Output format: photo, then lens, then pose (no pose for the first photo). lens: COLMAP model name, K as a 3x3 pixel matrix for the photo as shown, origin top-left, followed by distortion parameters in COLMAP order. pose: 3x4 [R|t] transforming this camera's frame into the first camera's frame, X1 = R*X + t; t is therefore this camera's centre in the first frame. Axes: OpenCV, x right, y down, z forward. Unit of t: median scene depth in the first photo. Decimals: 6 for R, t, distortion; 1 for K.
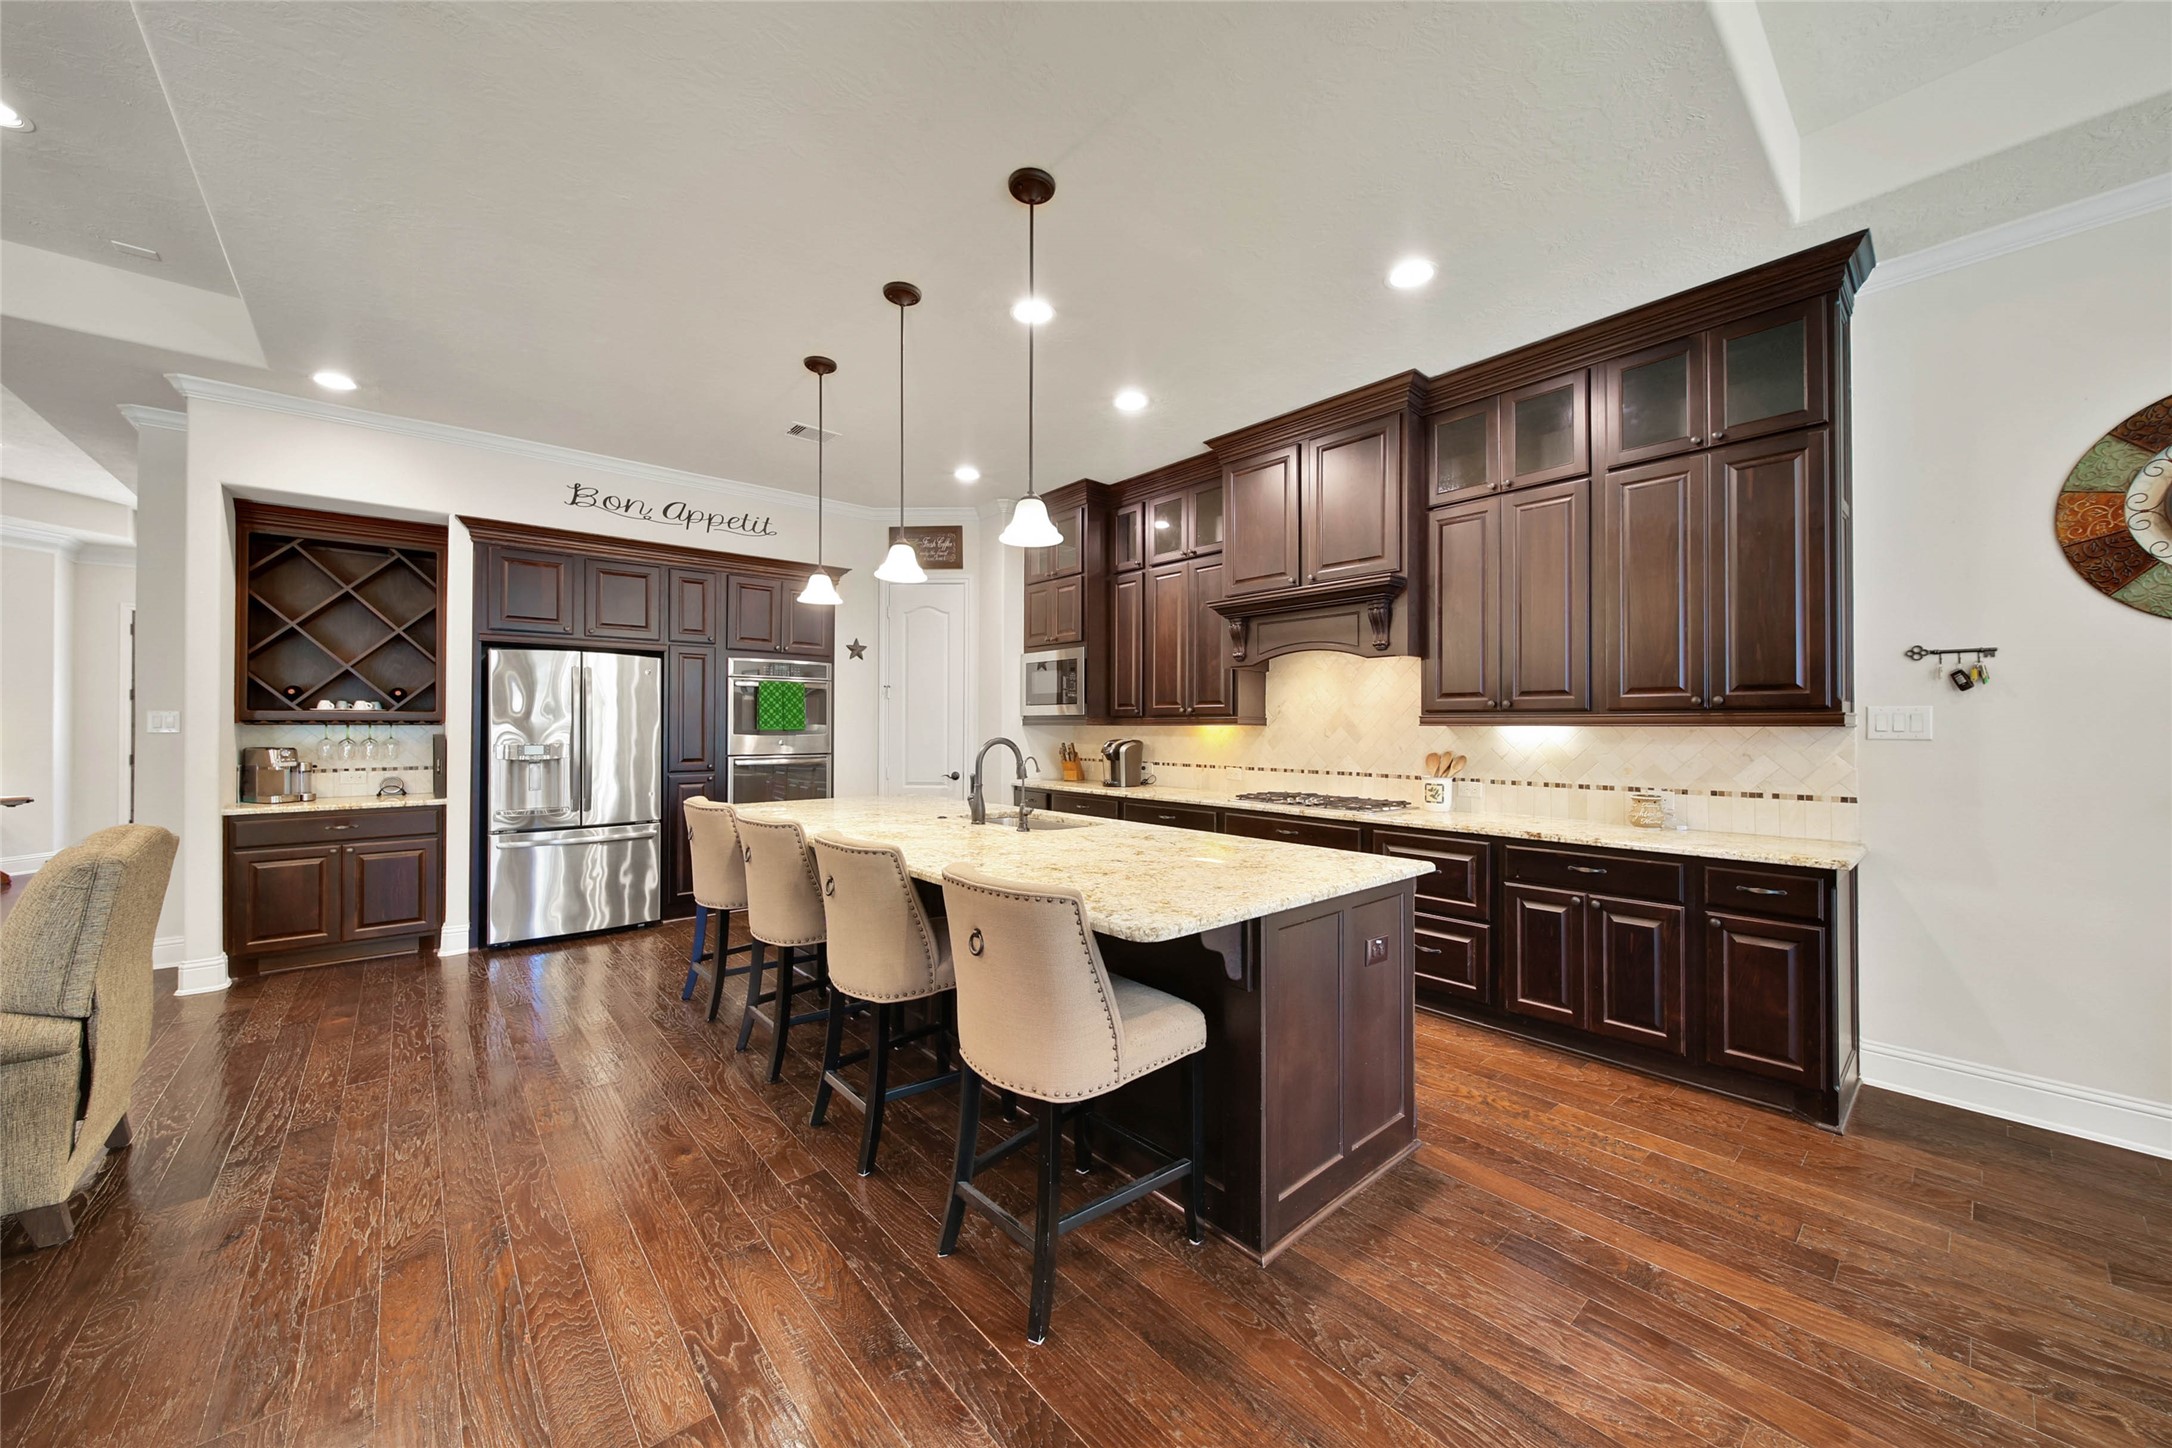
lens RADIAL K [[791.1, 0, 1118.7], [0, 791.1, 724.3], [0, 0, 1]] dist [0.000444, -0.001464]
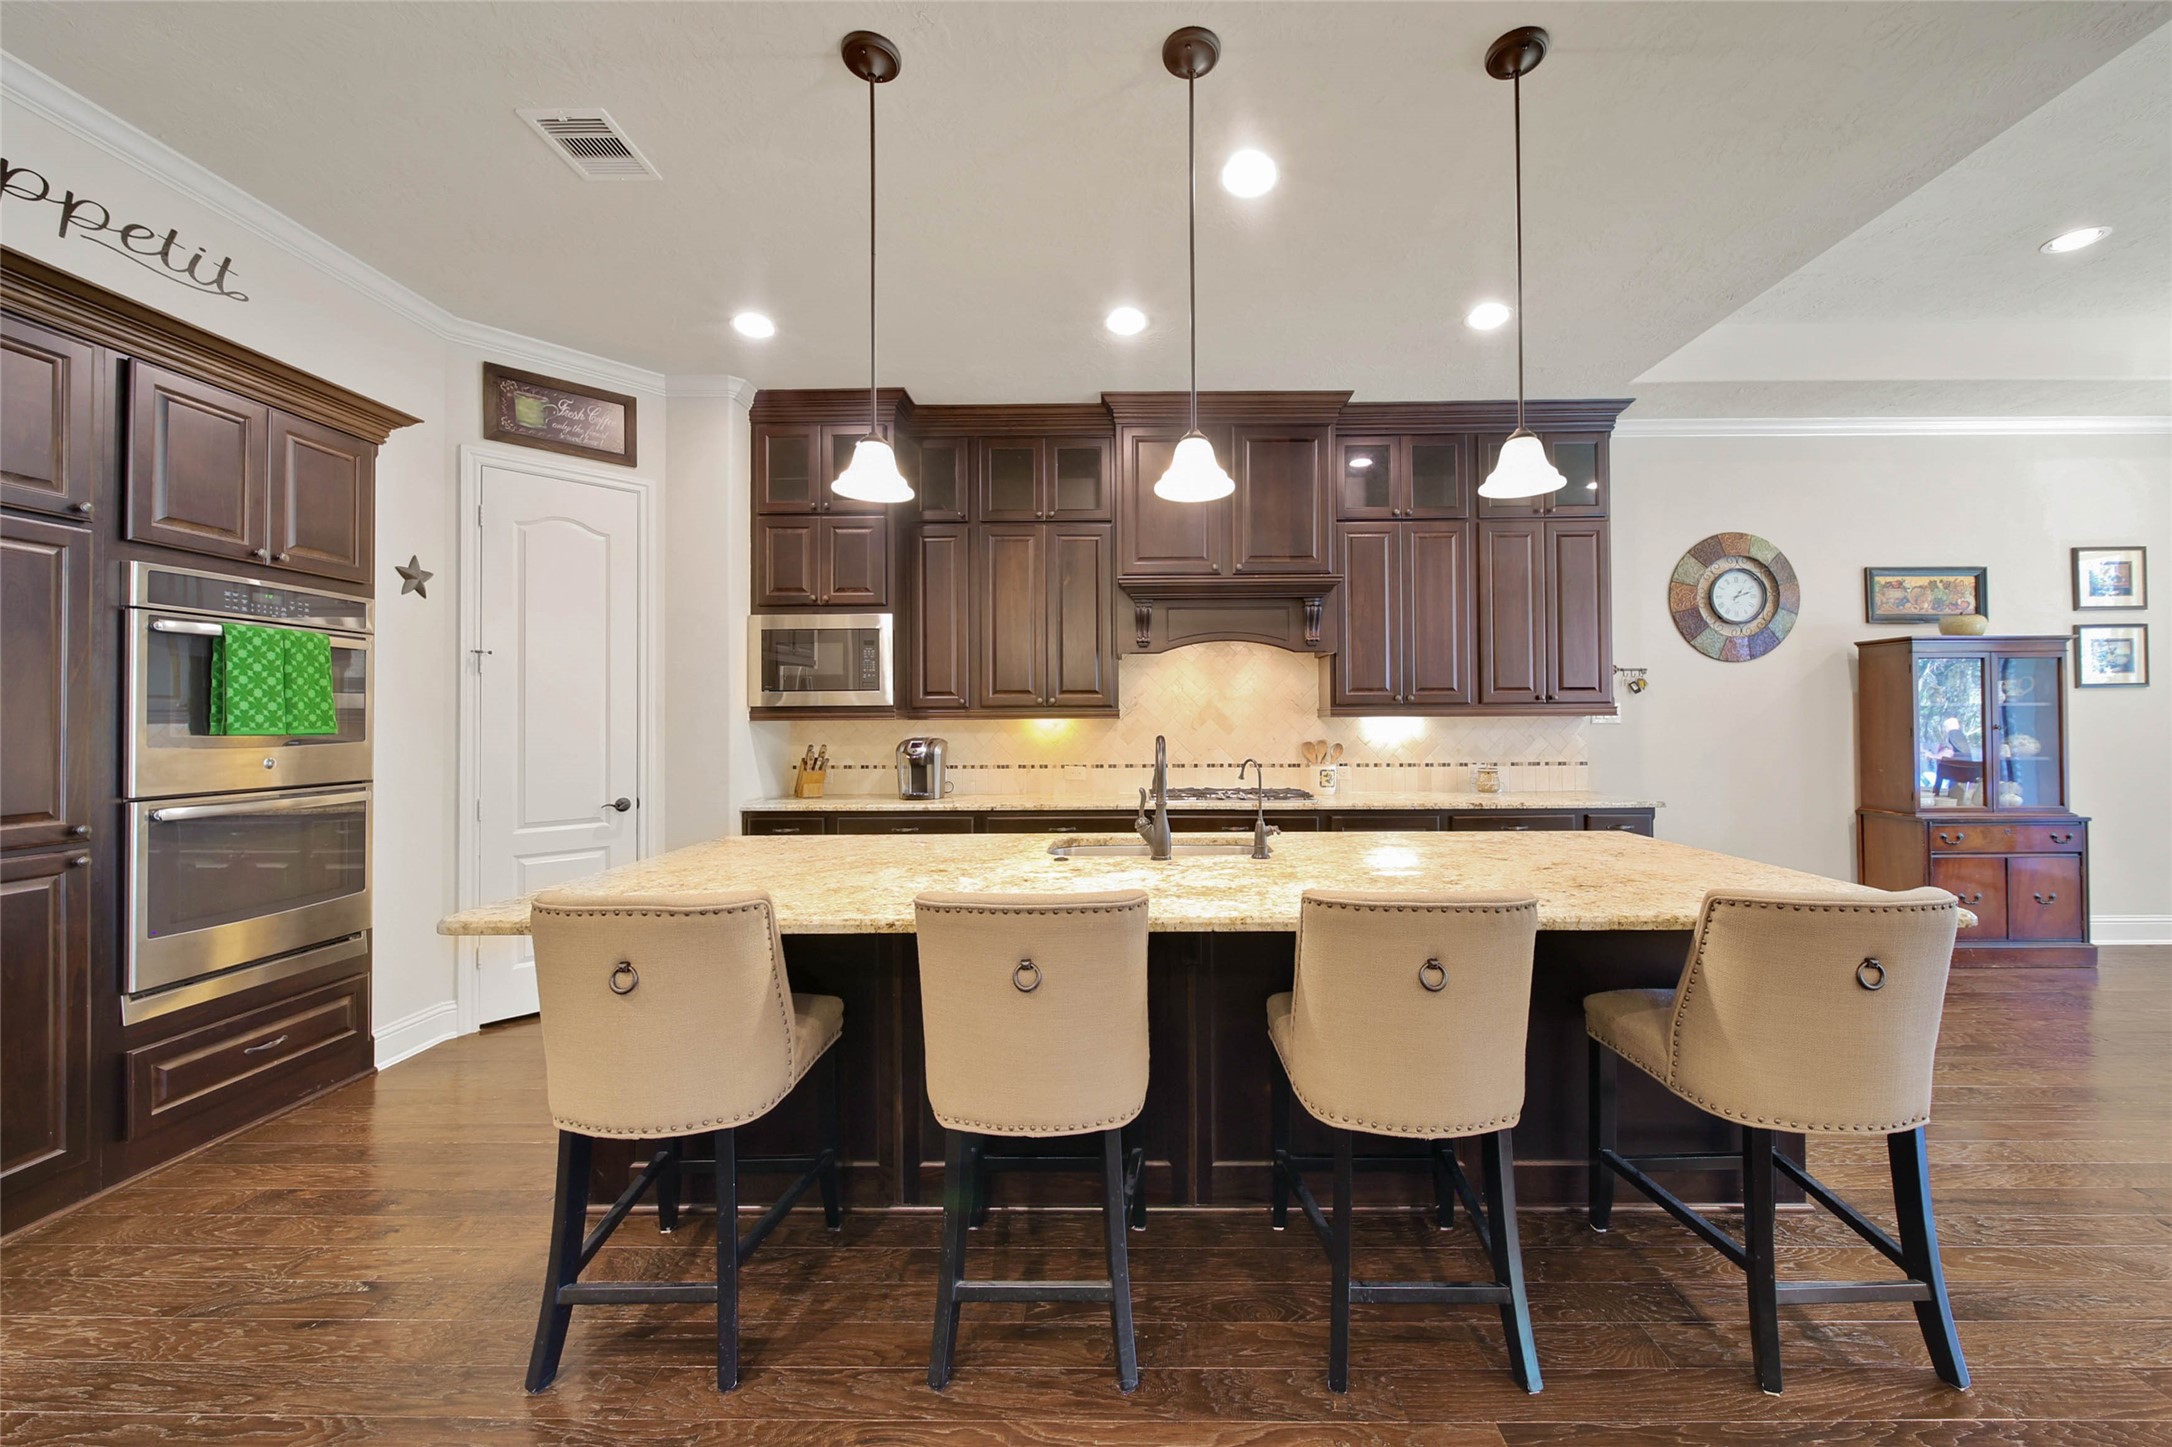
lens RADIAL K [[791.1, 0, 1114.9], [0, 791.1, 711.0], [0, 0, 1]] dist [0.000444, -0.001464]
pose [[0.676468, 0.001393, 0.736471, -0.553732], [0.005781, 0.999957, -0.007201, -0.000530], [-0.736449, 0.009129, 0.676431, 0.429230]]
